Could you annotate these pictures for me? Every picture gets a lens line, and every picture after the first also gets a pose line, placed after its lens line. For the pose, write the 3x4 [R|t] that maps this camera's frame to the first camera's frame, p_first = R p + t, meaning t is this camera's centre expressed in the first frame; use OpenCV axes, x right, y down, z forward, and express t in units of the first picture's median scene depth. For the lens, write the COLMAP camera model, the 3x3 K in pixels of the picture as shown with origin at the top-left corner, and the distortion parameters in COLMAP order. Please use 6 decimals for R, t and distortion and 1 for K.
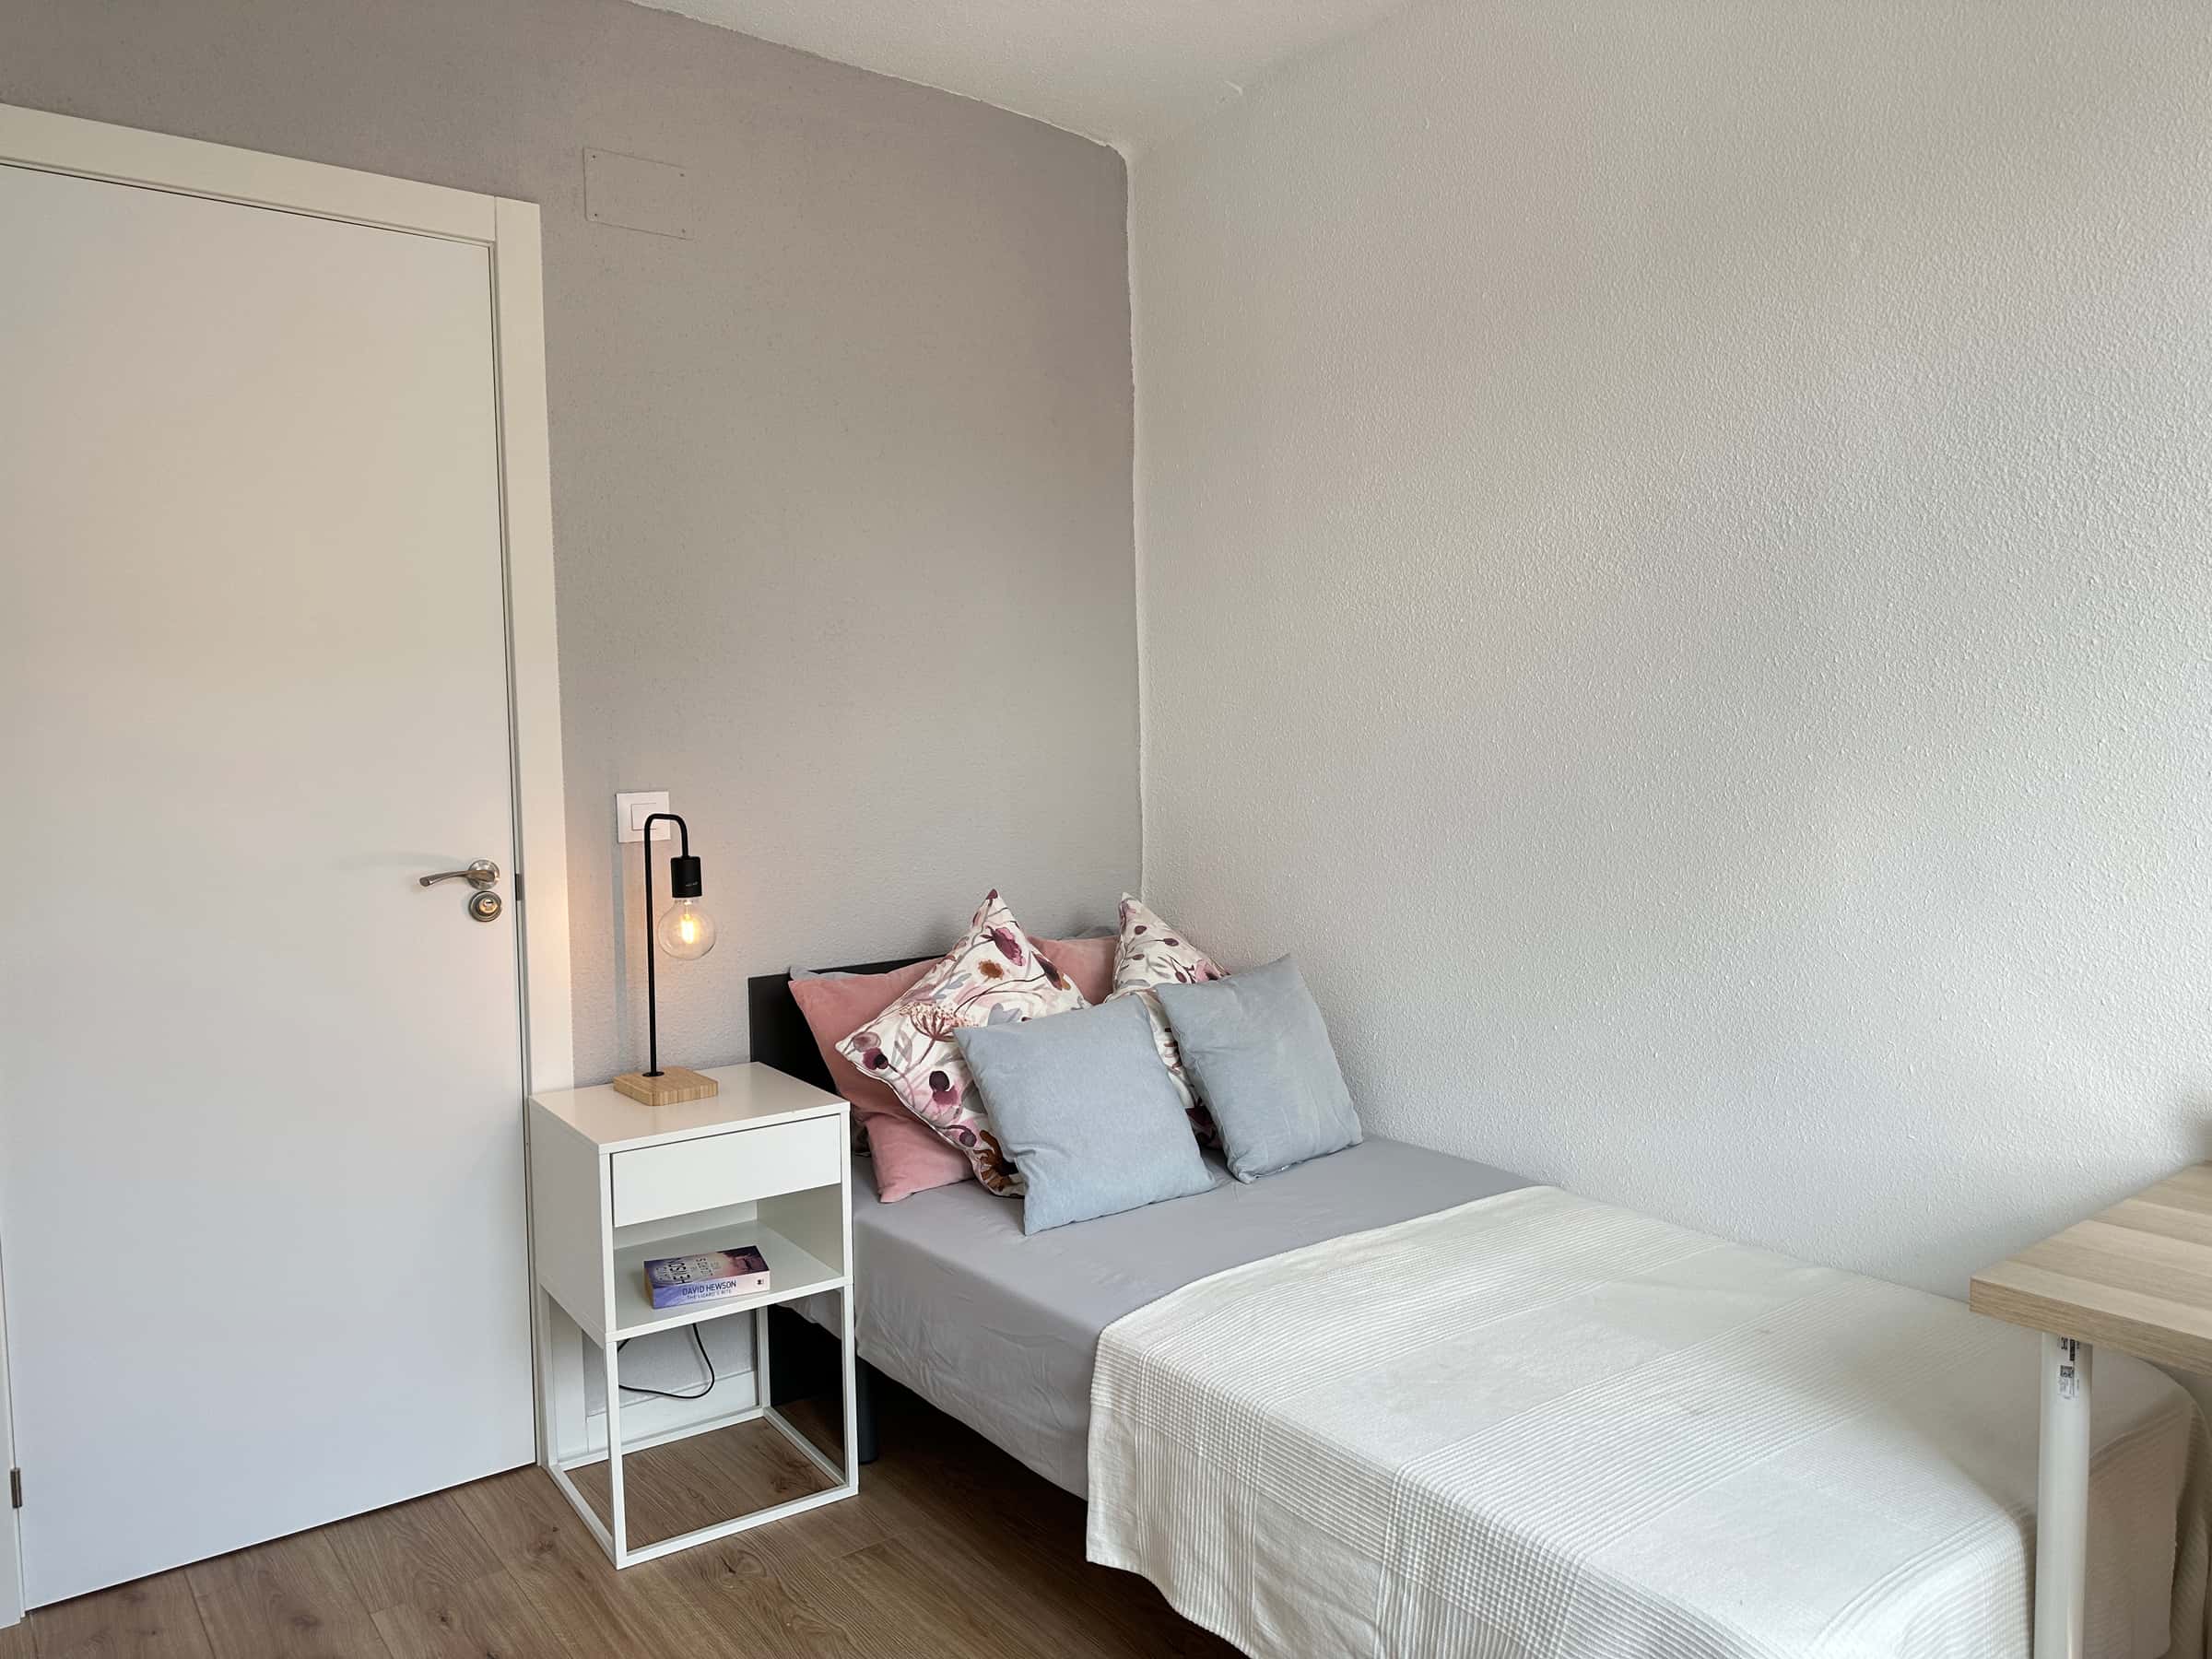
lens RADIAL K [[1564.4, 0, 1091.9], [0, 1564.4, 810.1], [0, 0, 1]] dist [0.083869, -0.084884]
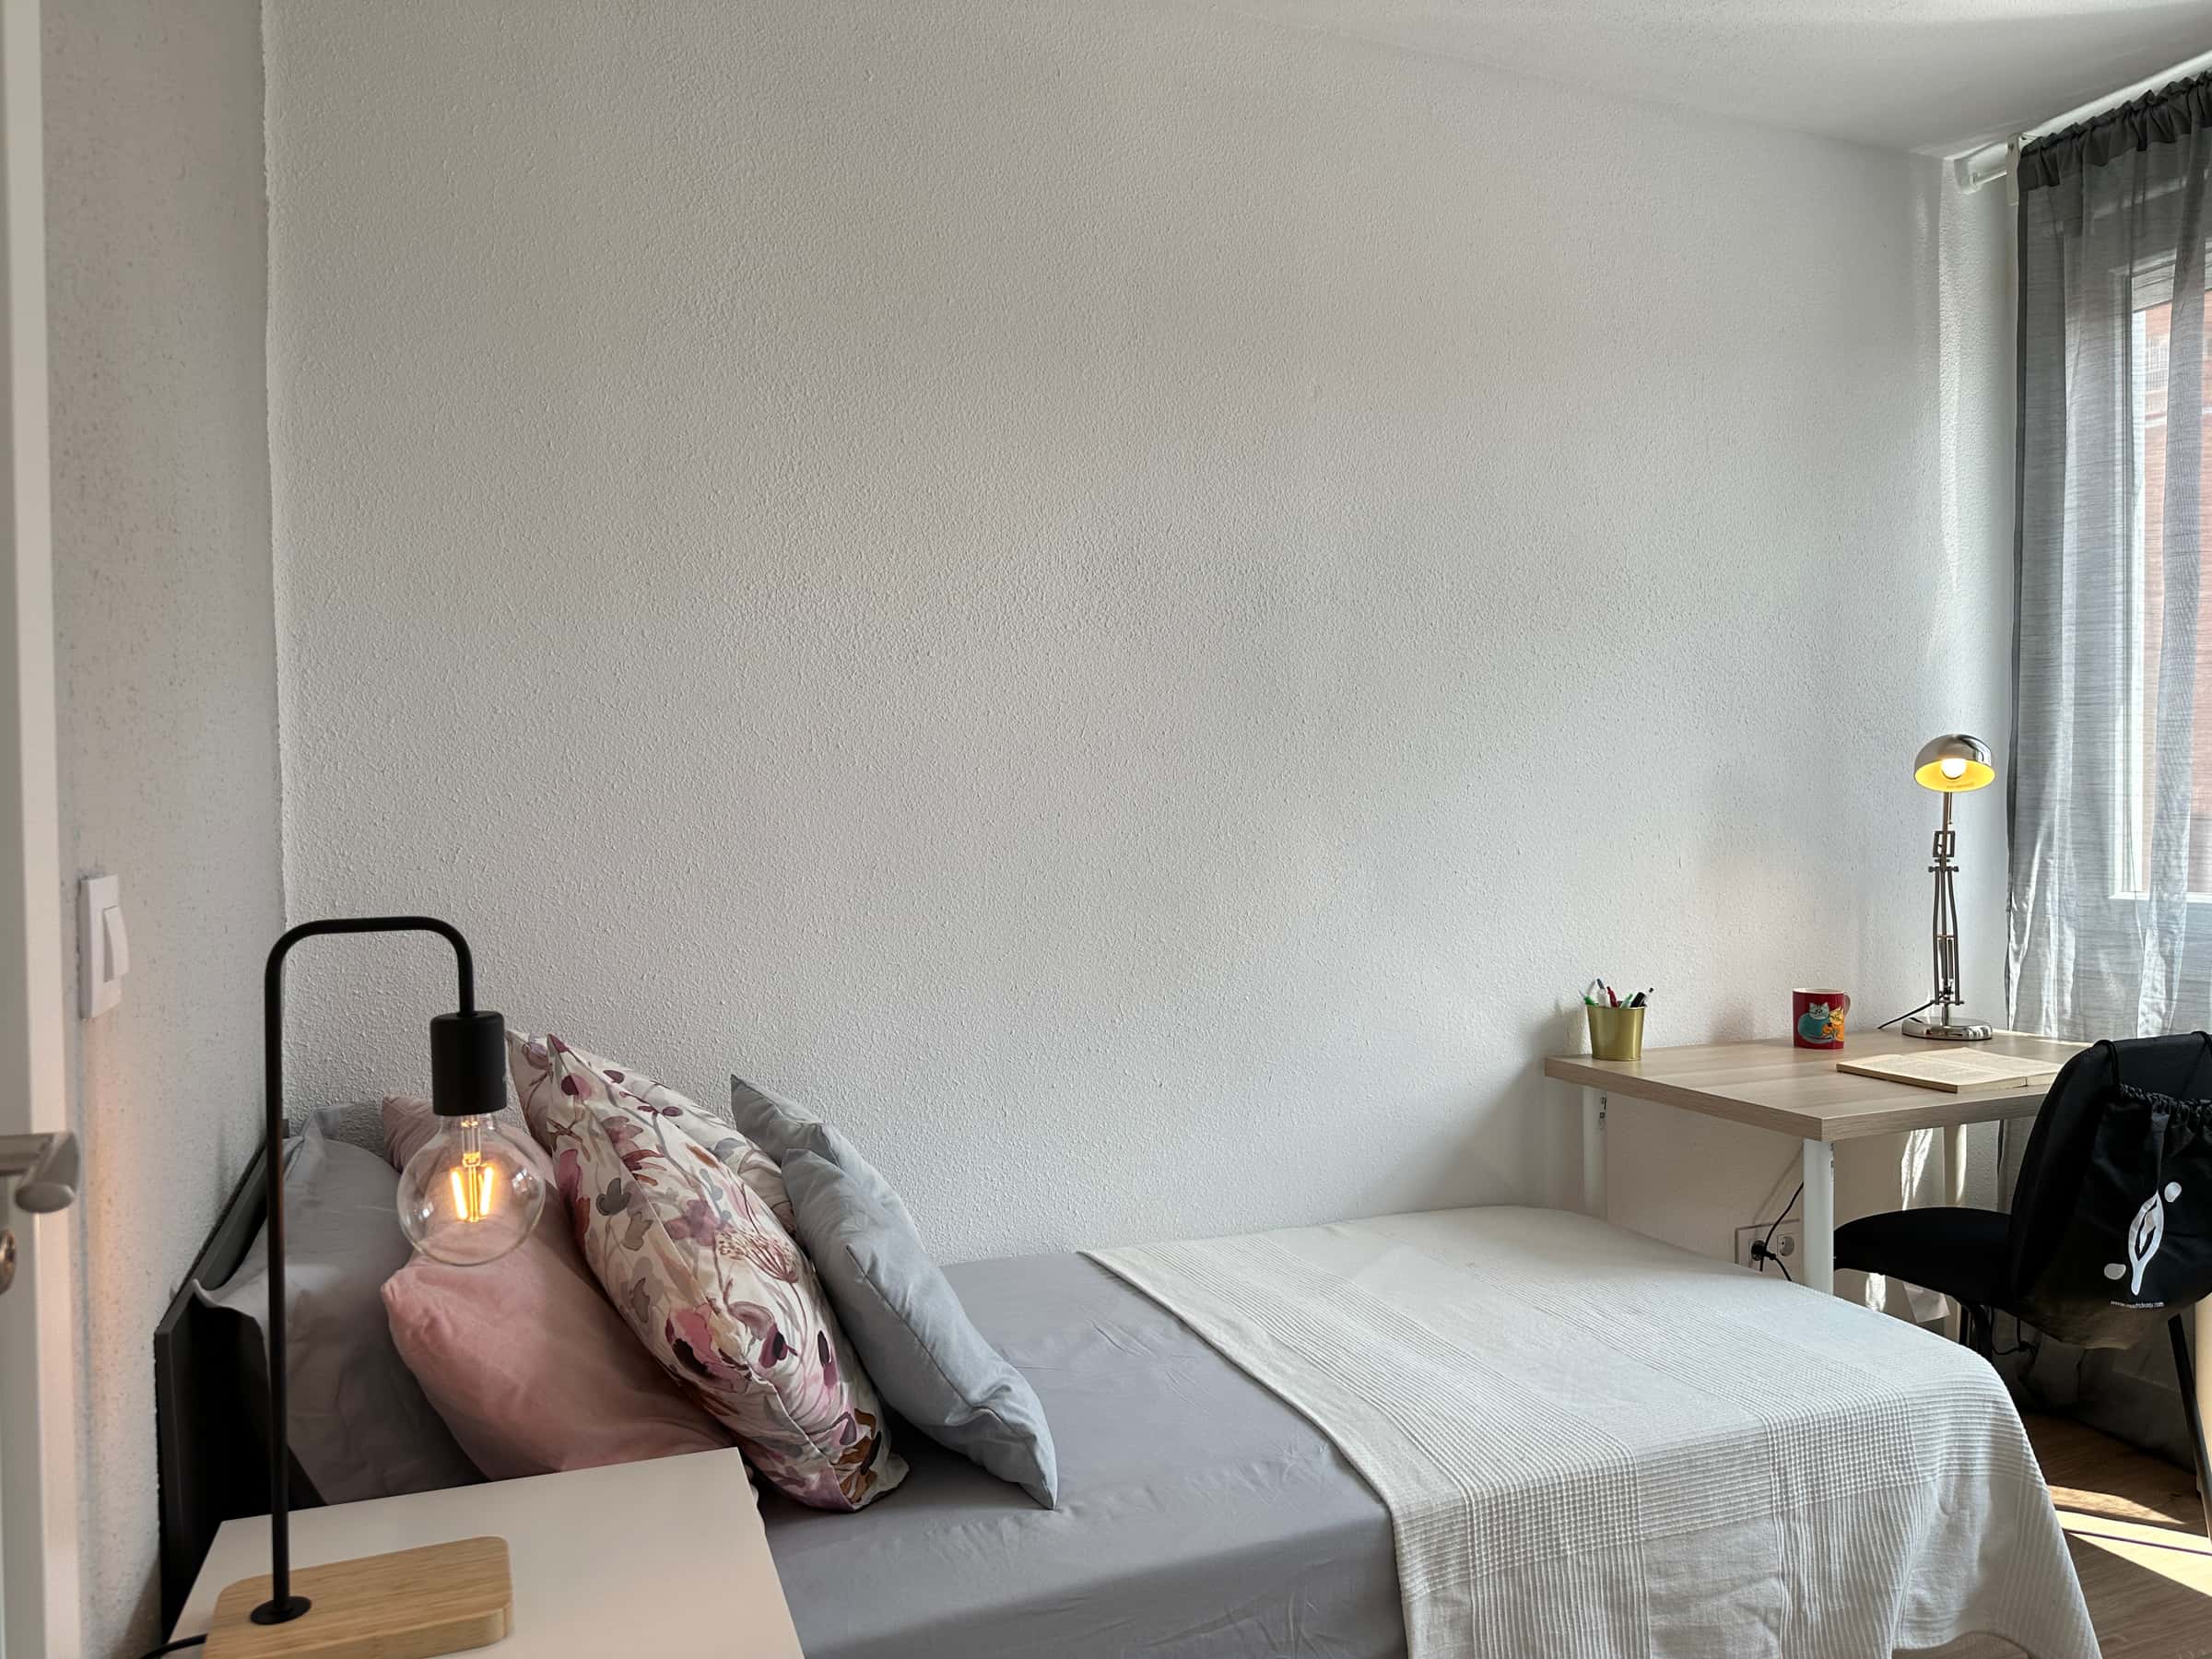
lens RADIAL K [[1564.4, 0, 1107.8], [0, 1564.4, 827.3], [0, 0, 1]] dist [0.083869, -0.084884]
pose [[0.247619, -0.001226, 0.968857, -0.880508], [0.065630, 0.997723, -0.015511, -0.004370], [-0.966632, 0.067427, 0.247135, 1.021725]]
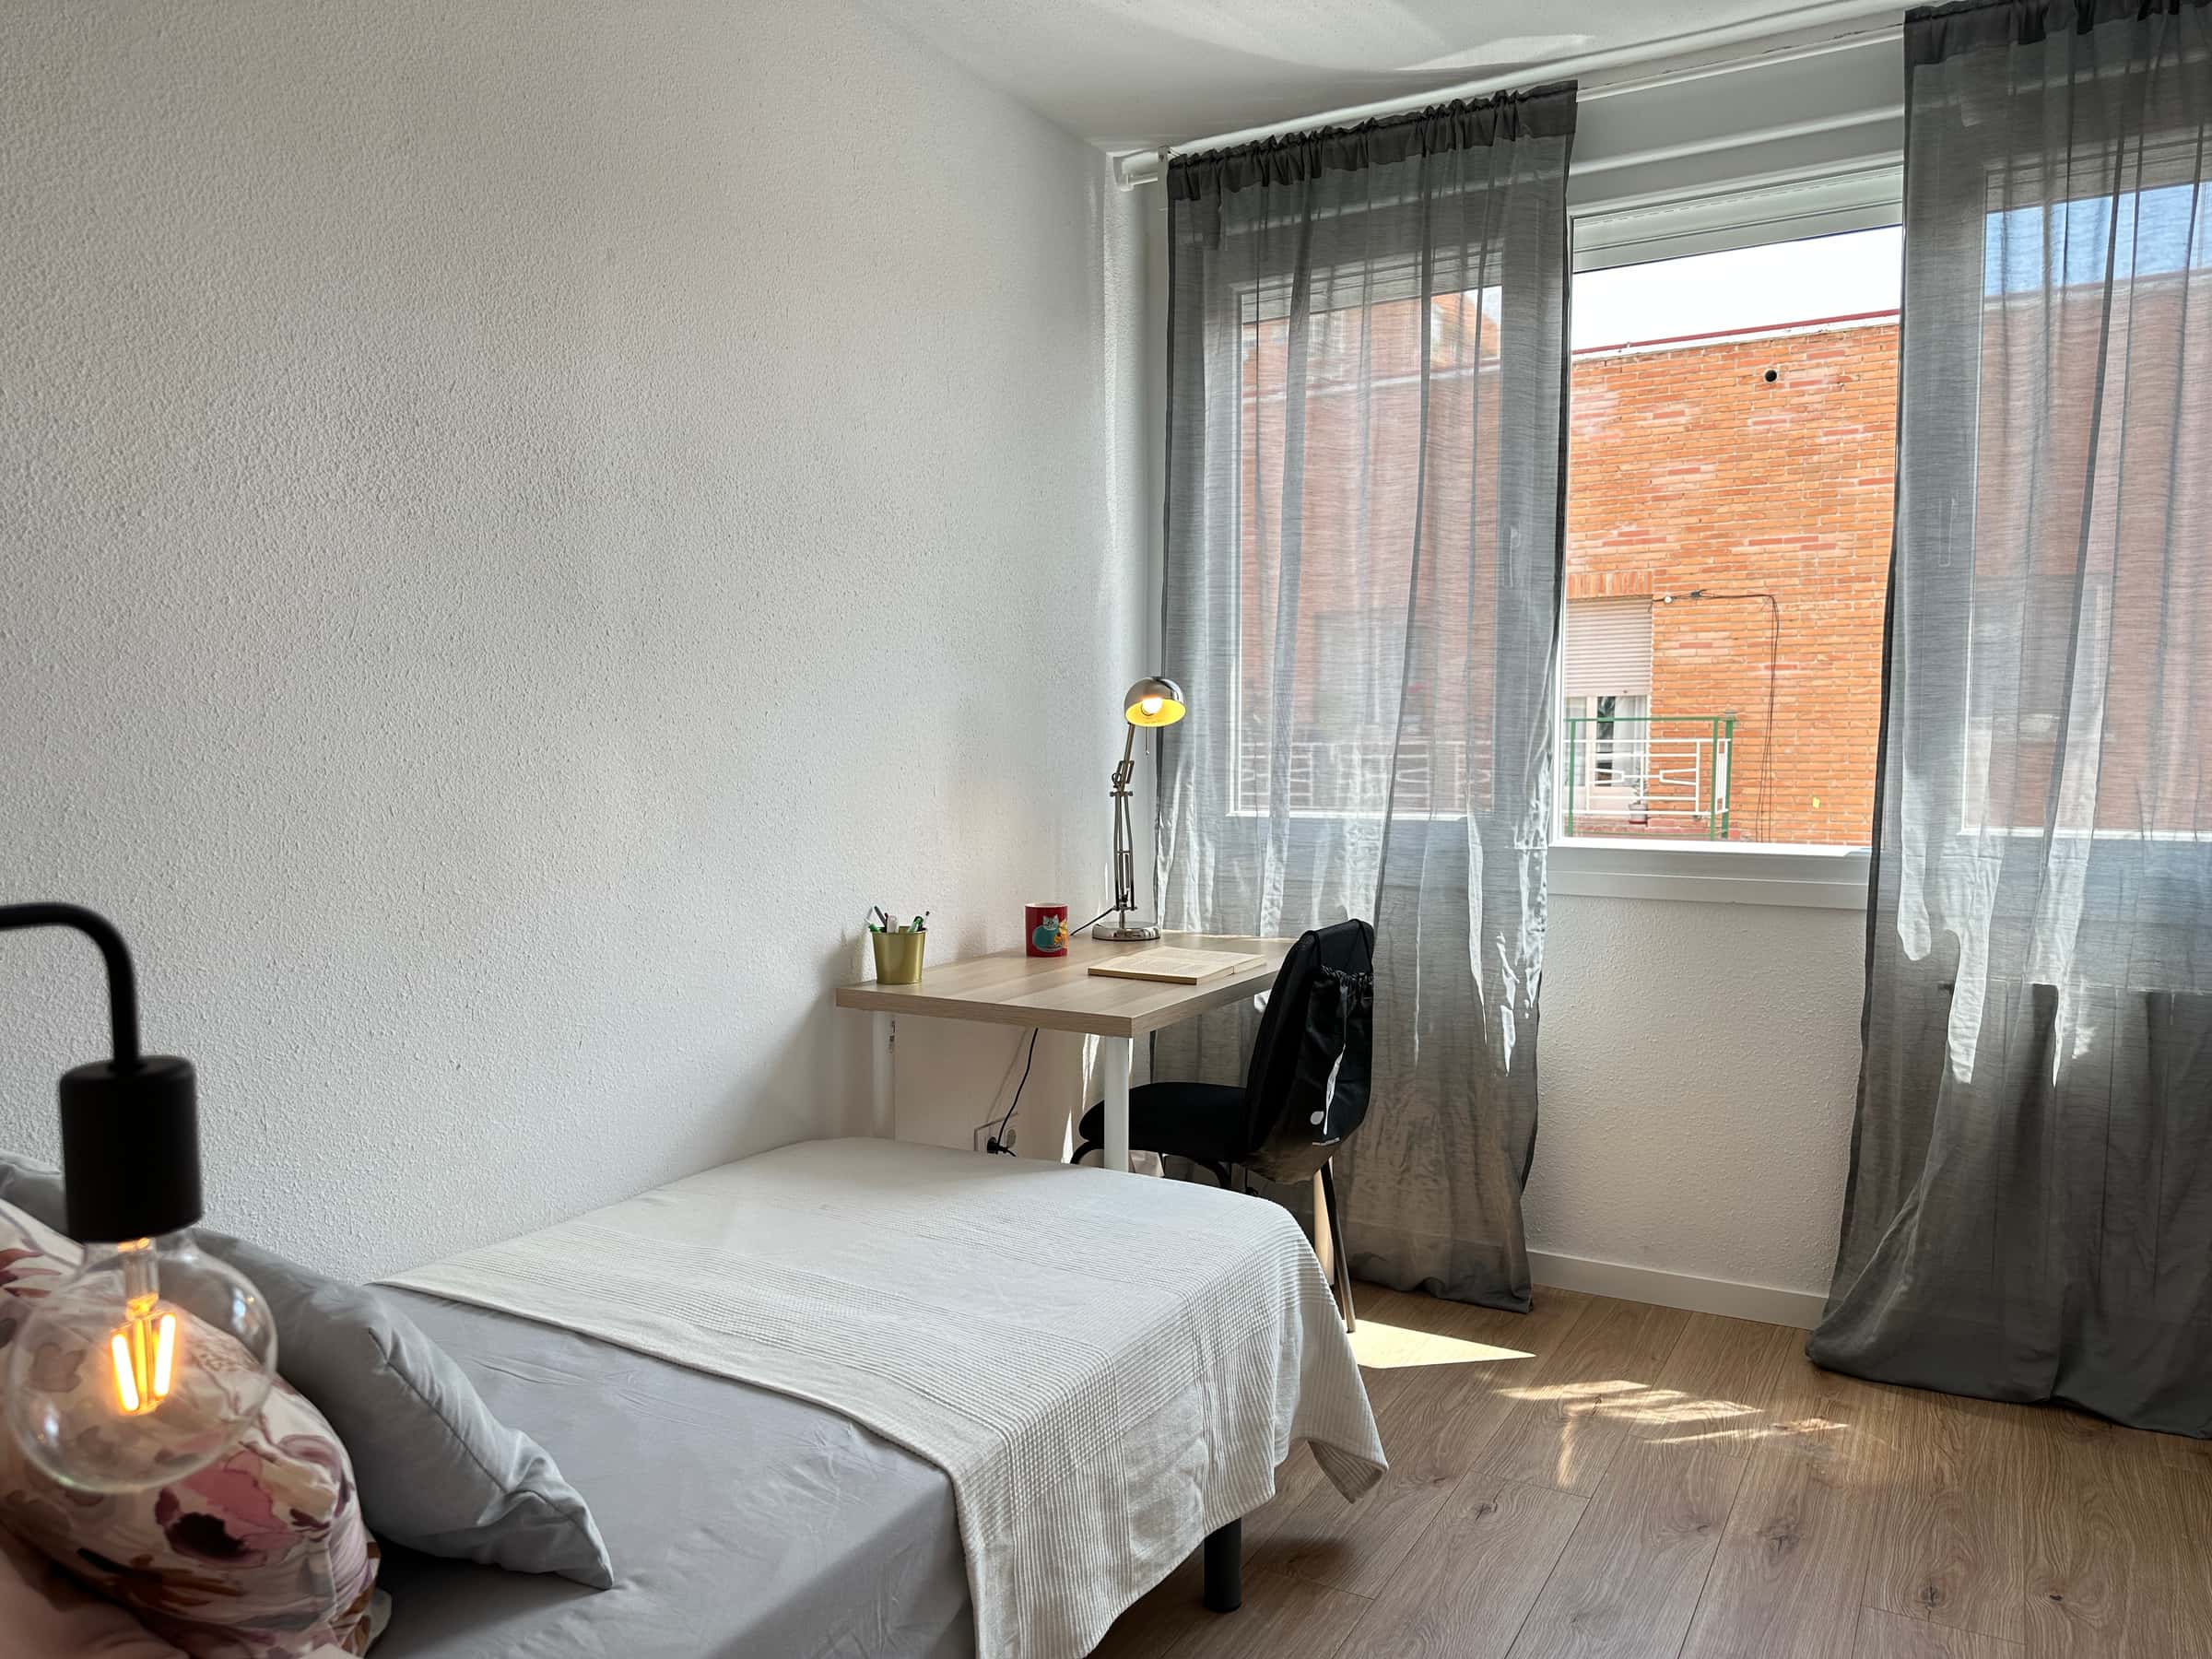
lens RADIAL K [[1564.4, 0, 1105.5], [0, 1564.4, 830.2], [0, 0, 1]] dist [0.083869, -0.084884]
pose [[-0.383711, -0.044045, 0.922402, -0.774789], [0.061331, 0.995441, 0.073045, -0.022720], [-0.921415, 0.084600, -0.379260, 1.324295]]
